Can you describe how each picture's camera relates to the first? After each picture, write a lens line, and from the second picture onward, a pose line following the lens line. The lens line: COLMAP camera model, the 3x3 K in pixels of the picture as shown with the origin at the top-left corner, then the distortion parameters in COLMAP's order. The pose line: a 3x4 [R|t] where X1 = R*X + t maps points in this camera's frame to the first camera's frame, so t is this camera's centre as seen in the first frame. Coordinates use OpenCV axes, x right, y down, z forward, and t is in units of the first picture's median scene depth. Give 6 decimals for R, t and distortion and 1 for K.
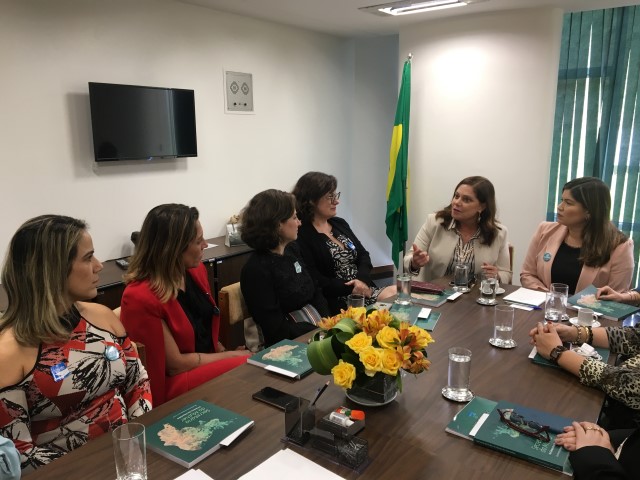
lens RADIAL K [[540.9, 0, 318.5], [0, 540.9, 241.0], [0, 0, 1]] dist [0.008324, -0.013707]
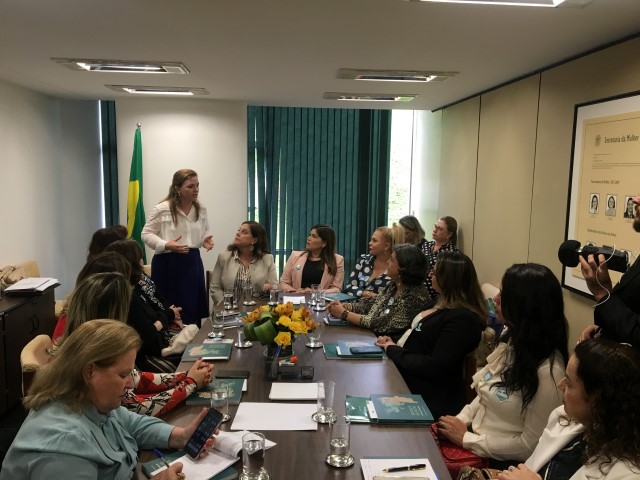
lens RADIAL K [[540.9, 0, 320.2], [0, 540.9, 239.1], [0, 0, 1]] dist [0.008324, -0.013707]
pose [[0.744232, -0.064348, 0.664814, -0.671857], [0.109292, 0.993665, -0.026171, -0.016514], [-0.658919, 0.092136, 0.746550, -0.298697]]
